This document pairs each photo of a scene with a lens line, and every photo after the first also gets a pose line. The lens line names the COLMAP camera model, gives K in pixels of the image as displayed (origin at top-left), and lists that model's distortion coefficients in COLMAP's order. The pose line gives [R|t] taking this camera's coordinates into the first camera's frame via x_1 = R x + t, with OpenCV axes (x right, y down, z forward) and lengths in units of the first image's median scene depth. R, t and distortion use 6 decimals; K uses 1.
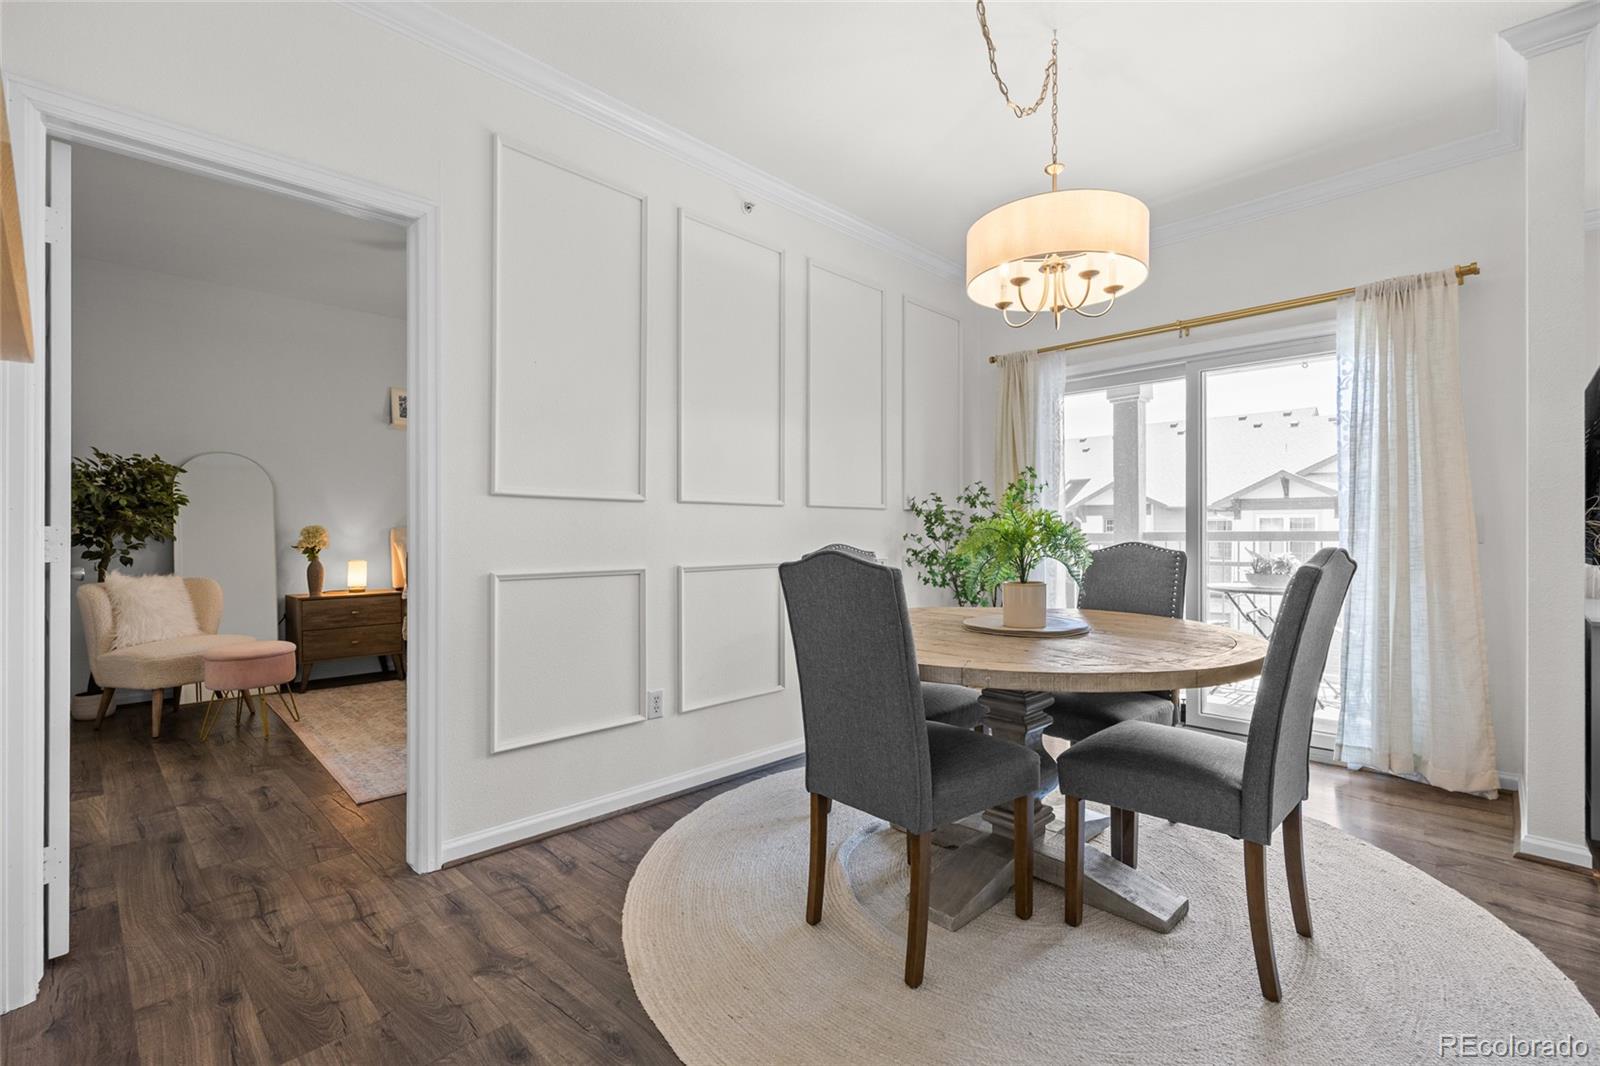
lens RADIAL K [[715.4, 0, 802.5], [0, 715.4, 527.8], [0, 0, 1]] dist [-0.001635, -0.000047]
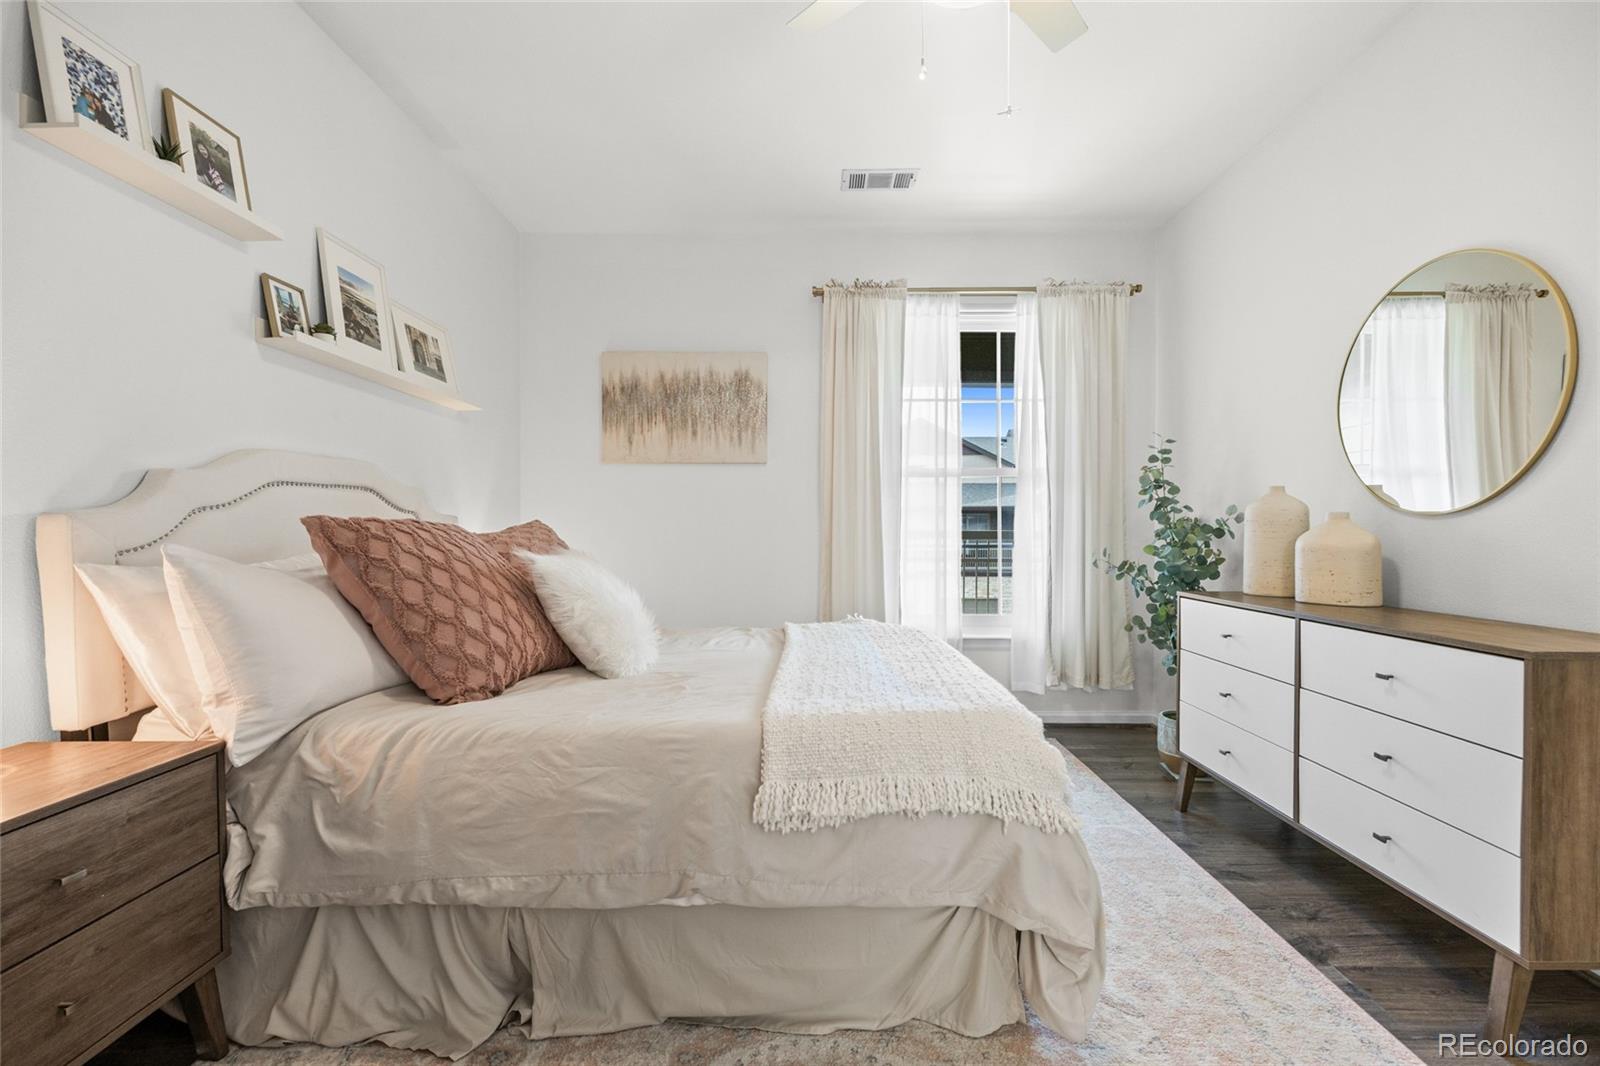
lens RADIAL K [[700.6, 0, 801.8], [0, 700.6, 529.8], [0, 0, 1]] dist [0.000211, 0.001062]
pose [[0.718396, 0.001588, 0.695632, -0.690029], [-0.004794, 0.999985, 0.002668, 0.005456], [-0.695617, -0.005252, 0.718393, 0.757168]]
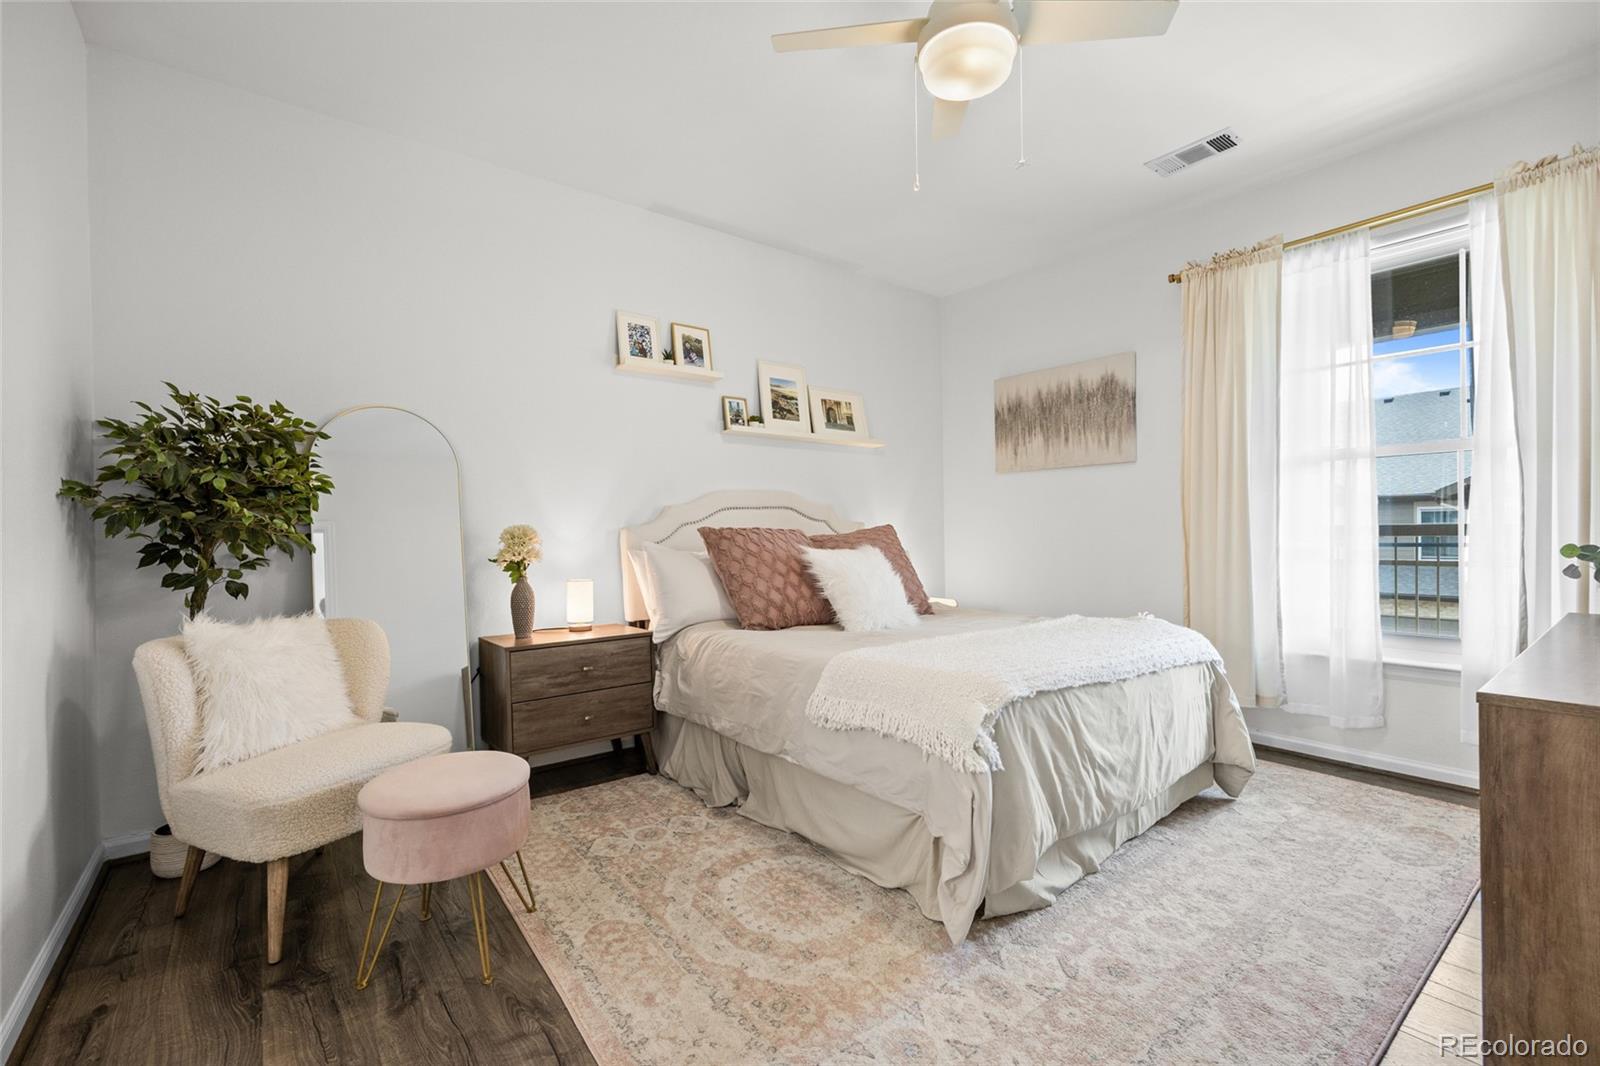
lens RADIAL K [[700.6, 0, 801.8], [0, 700.6, 529.8], [0, 0, 1]] dist [0.000211, 0.001062]
pose [[0.991278, -0.013064, -0.131137, -0.412215], [0.013360, 0.999910, 0.001374, 0.003498], [0.131107, -0.003113, 0.991363, 0.491039]]
